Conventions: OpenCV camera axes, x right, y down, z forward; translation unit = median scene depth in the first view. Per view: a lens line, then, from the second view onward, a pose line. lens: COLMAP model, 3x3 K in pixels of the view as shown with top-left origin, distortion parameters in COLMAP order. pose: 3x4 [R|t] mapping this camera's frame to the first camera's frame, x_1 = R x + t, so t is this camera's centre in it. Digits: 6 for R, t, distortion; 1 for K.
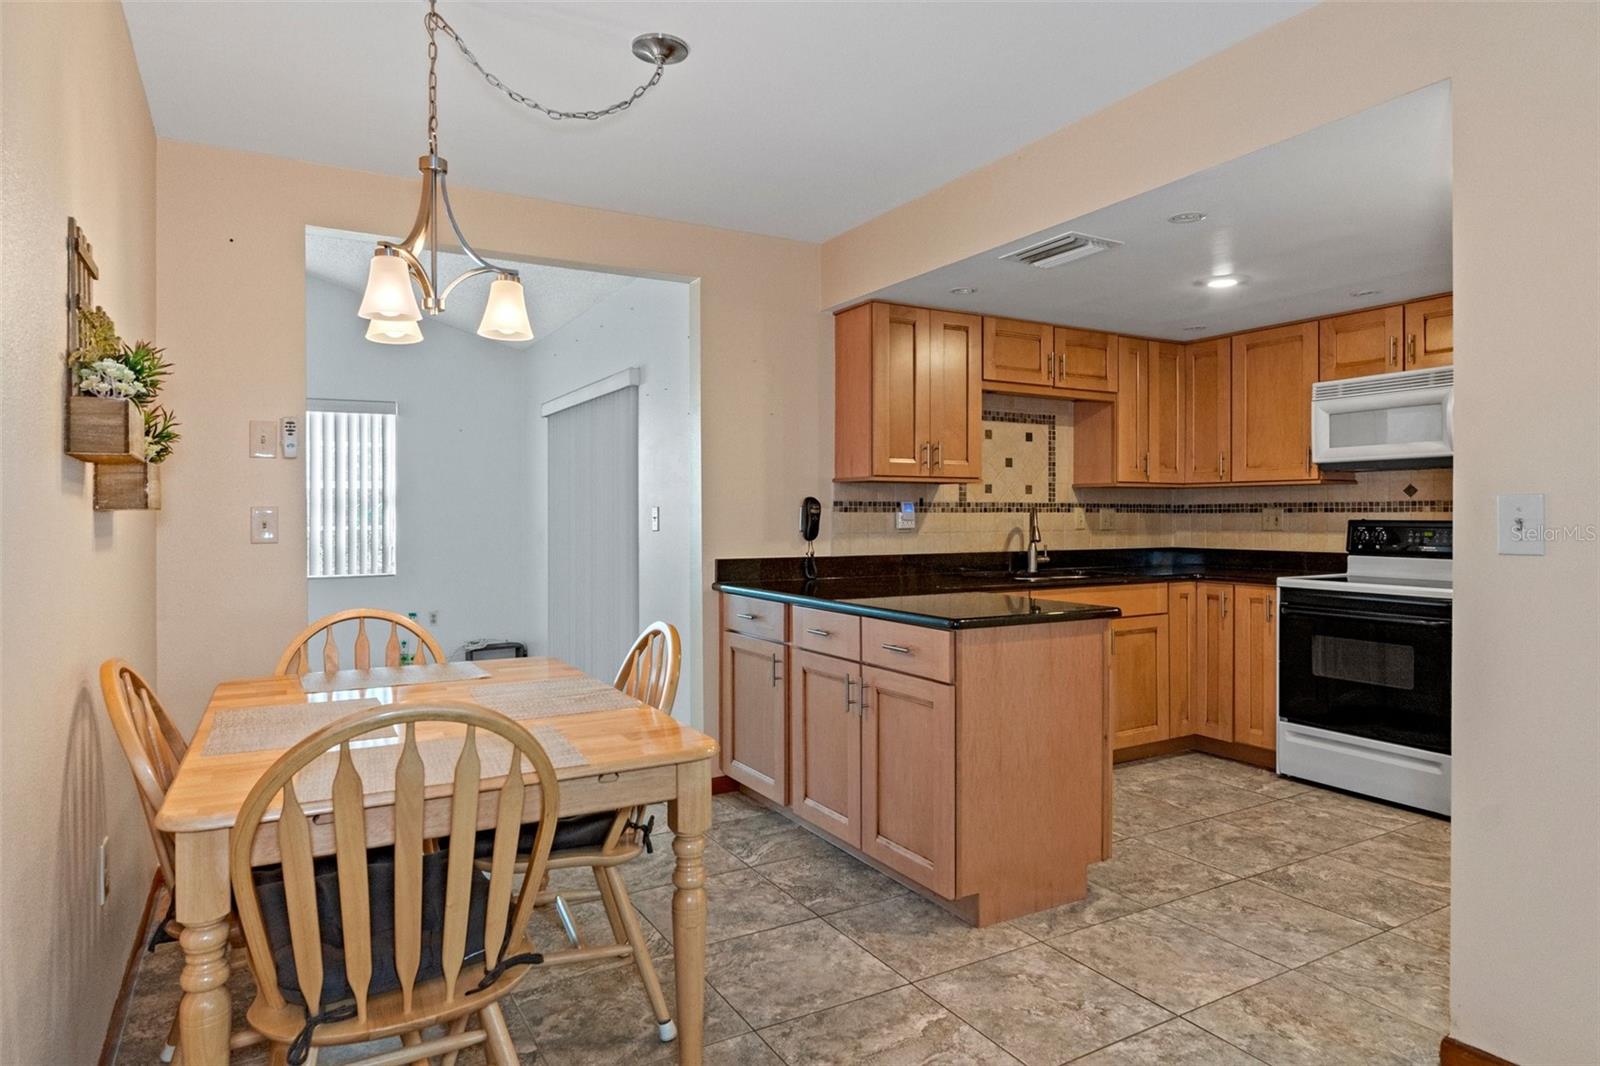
lens RADIAL K [[932.8, 0, 800.8], [0, 932.8, 512.4], [0, 0, 1]] dist [-0.004186, 0.001126]
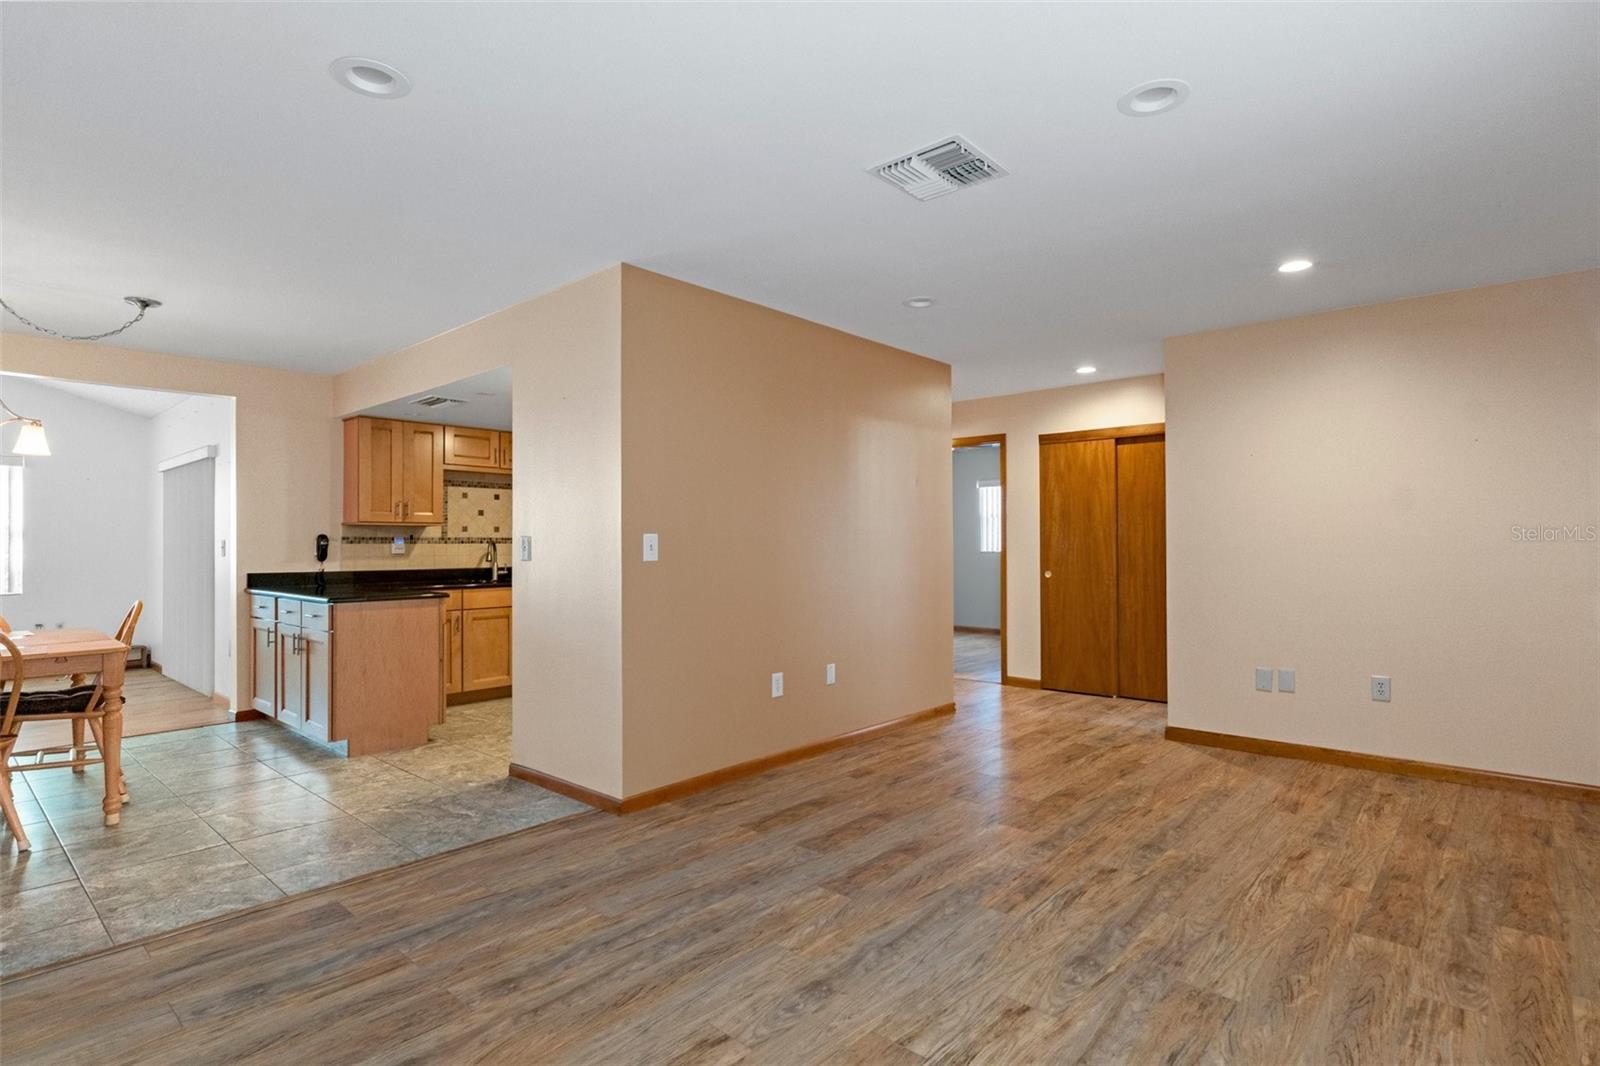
lens RADIAL K [[802.2, 0, 796.9], [0, 802.2, 533.6], [0, 0, 1]] dist [-0.003462, 0.000163]
pose [[0.950255, 0.001514, 0.311470, 0.337864], [0.002459, 0.999921, -0.012363, 0.001258], [-0.311464, 0.012514, 0.950176, -0.535397]]
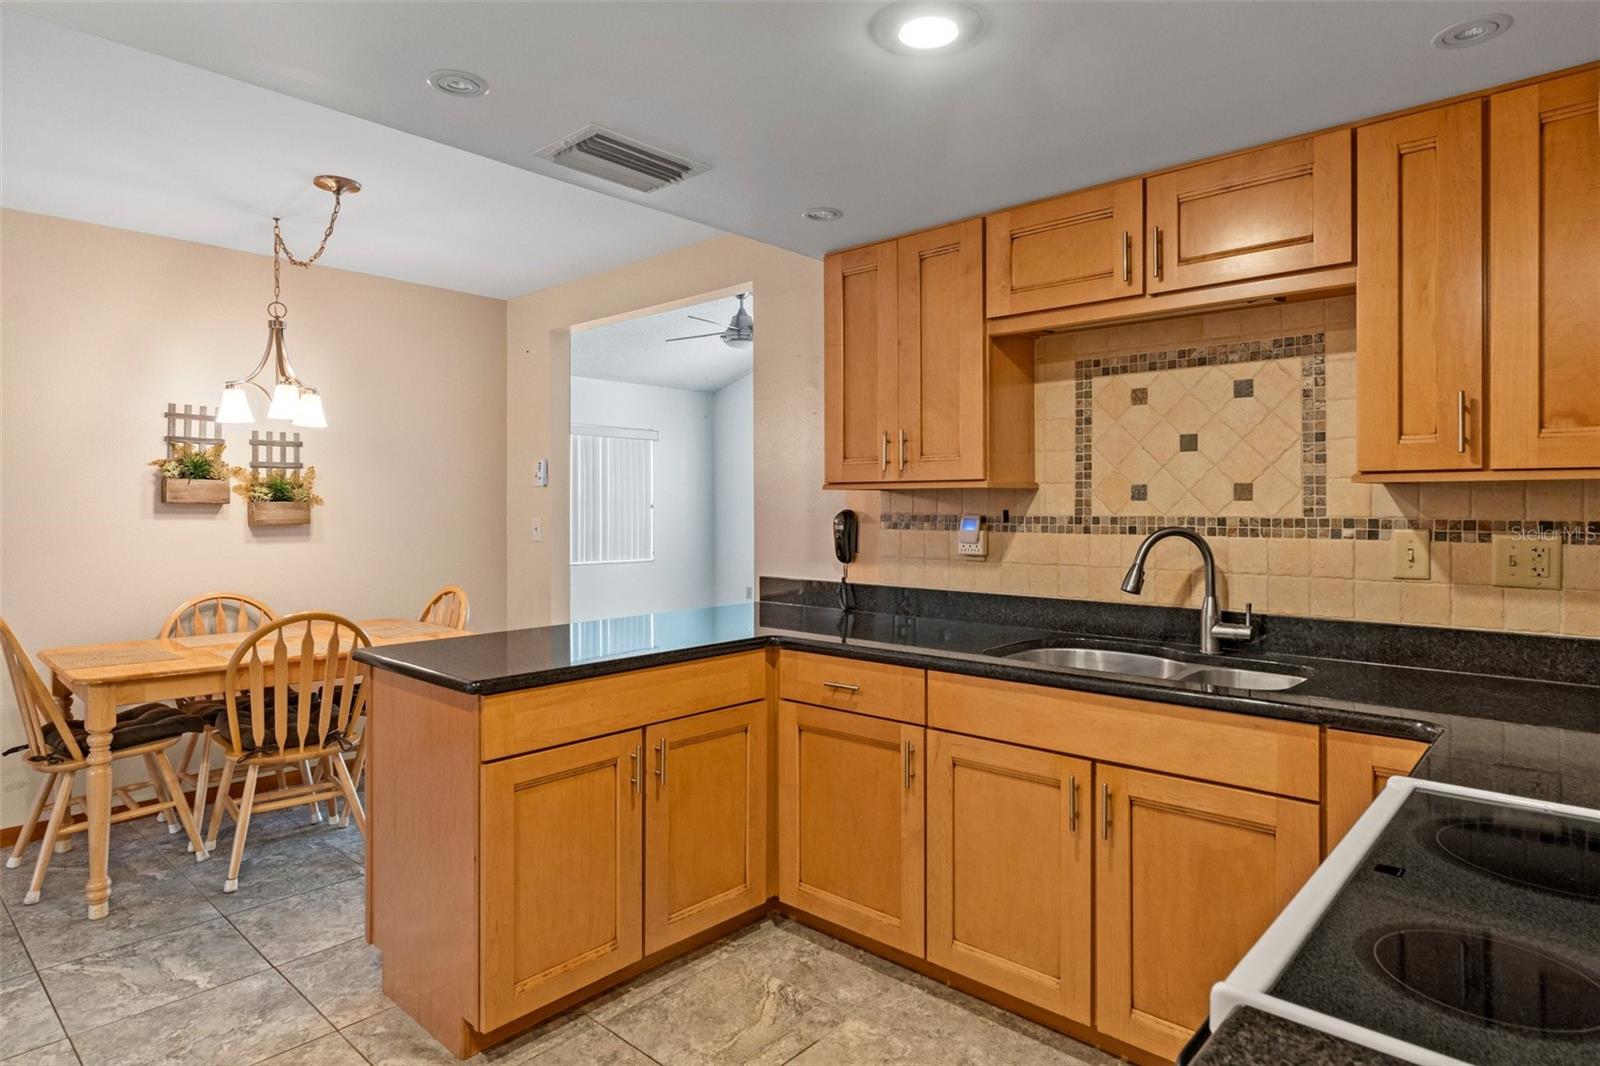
lens RADIAL K [[897.7, 0, 799.8], [0, 897.7, 507.7], [0, 0, 1]] dist [0.001176, -0.000795]
pose [[0.302115, 0.003701, -0.953264, 0.704613], [0.003027, 0.999984, 0.004841, -0.020912], [0.953267, -0.004348, 0.302099, 0.684488]]
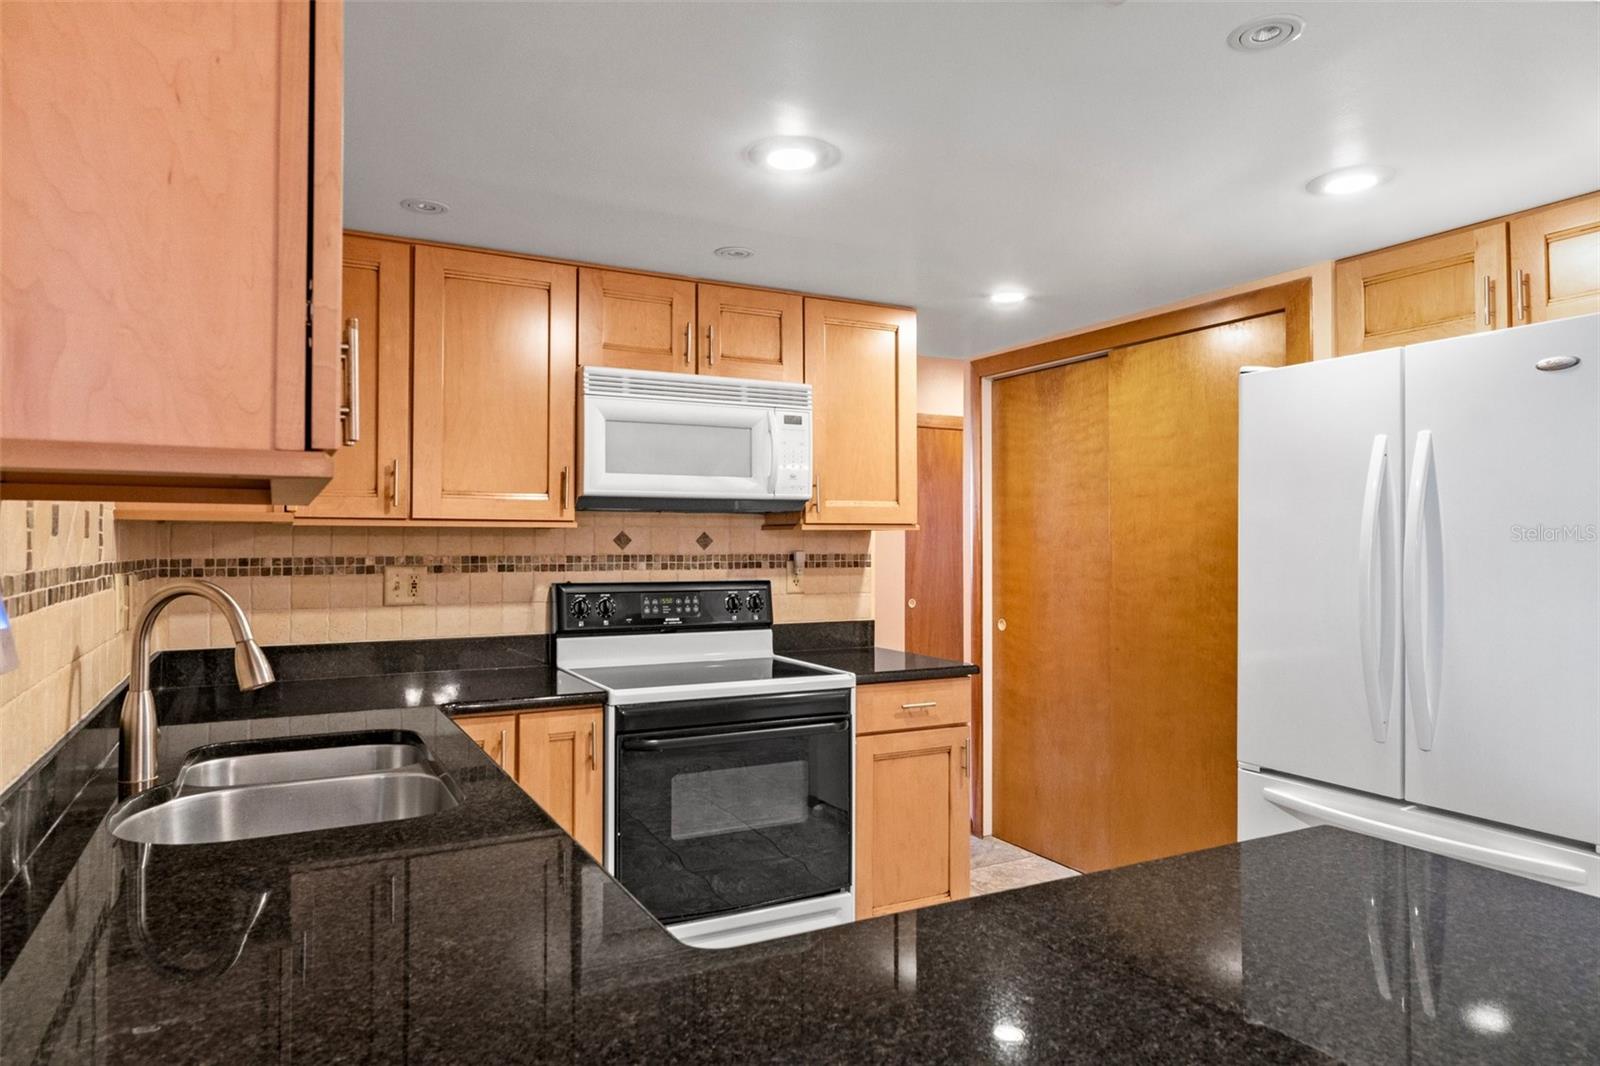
lens RADIAL K [[942.0, 0, 797.3], [0, 942.0, 536.9], [0, 0, 1]] dist [-0.003538, 0.000274]
pose [[0.040133, 0.008524, 0.999158, -0.063476], [-0.003307, 0.999959, -0.008398, -0.019970], [-0.999189, -0.002967, 0.040160, 0.818496]]
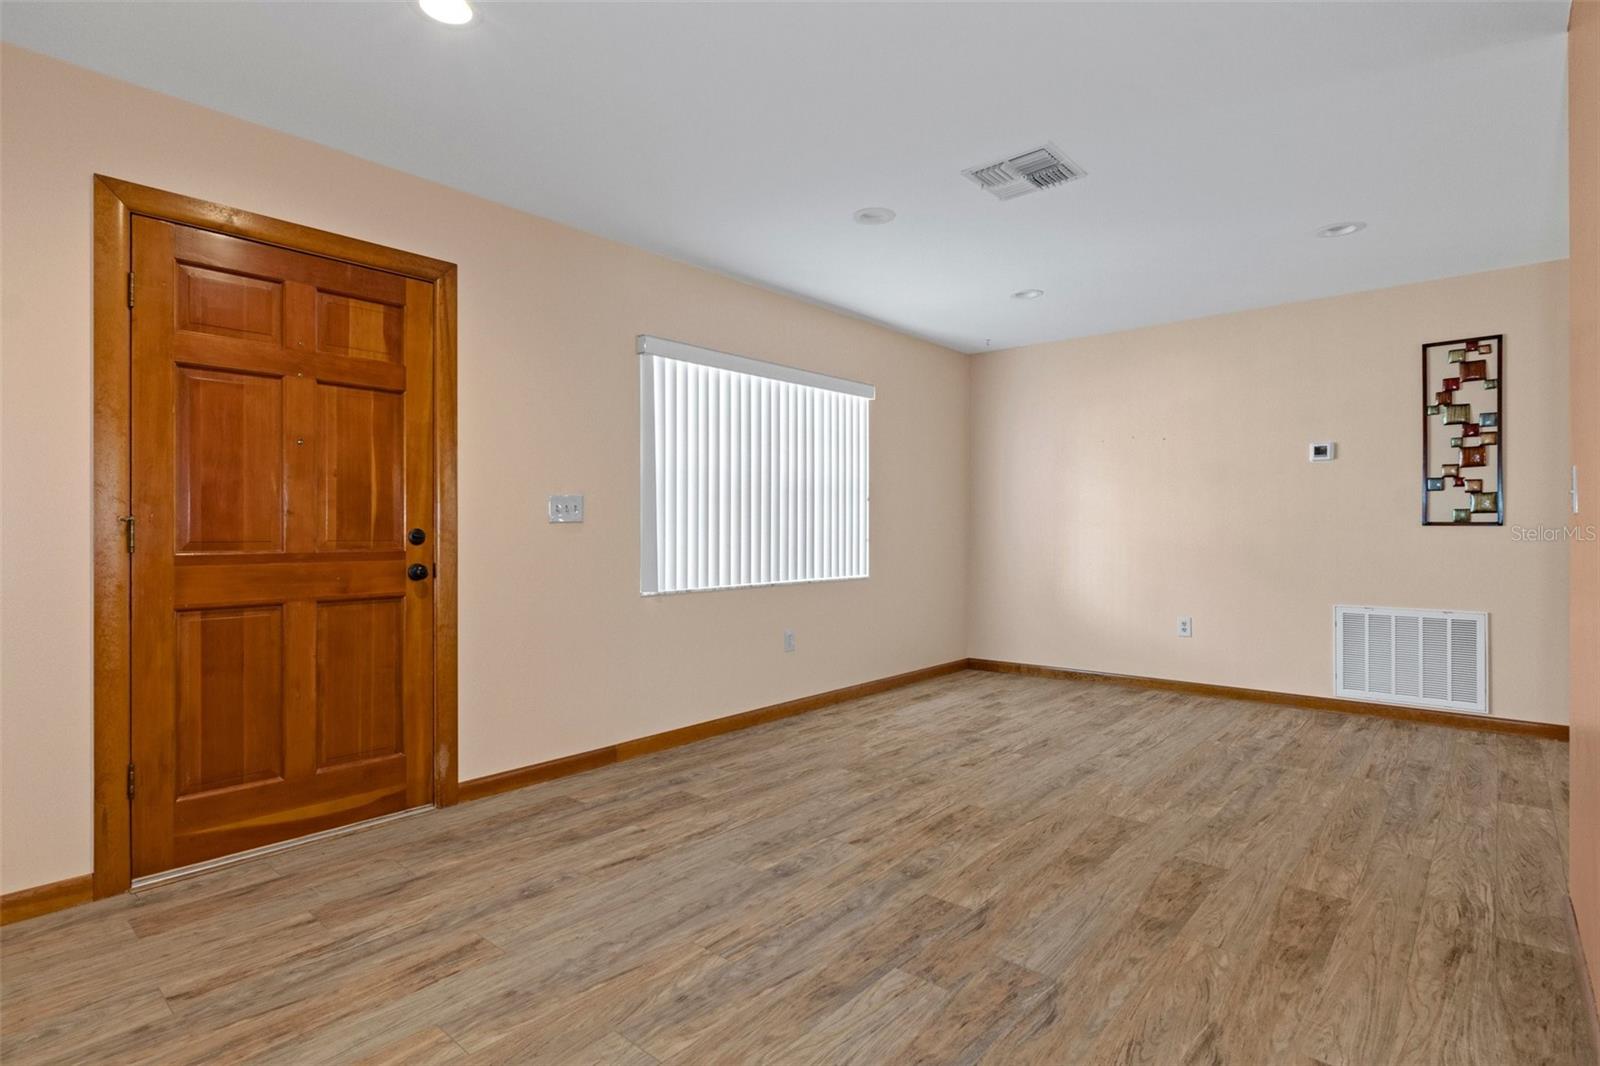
lens RADIAL K [[802.2, 0, 796.9], [0, 802.2, 533.6], [0, 0, 1]] dist [-0.003462, 0.000163]
pose [[-0.947379, 0.005858, -0.320061, 1.025973], [0.004454, 0.999977, 0.005119, 0.025689], [0.320084, 0.003424, -0.947383, 0.581599]]
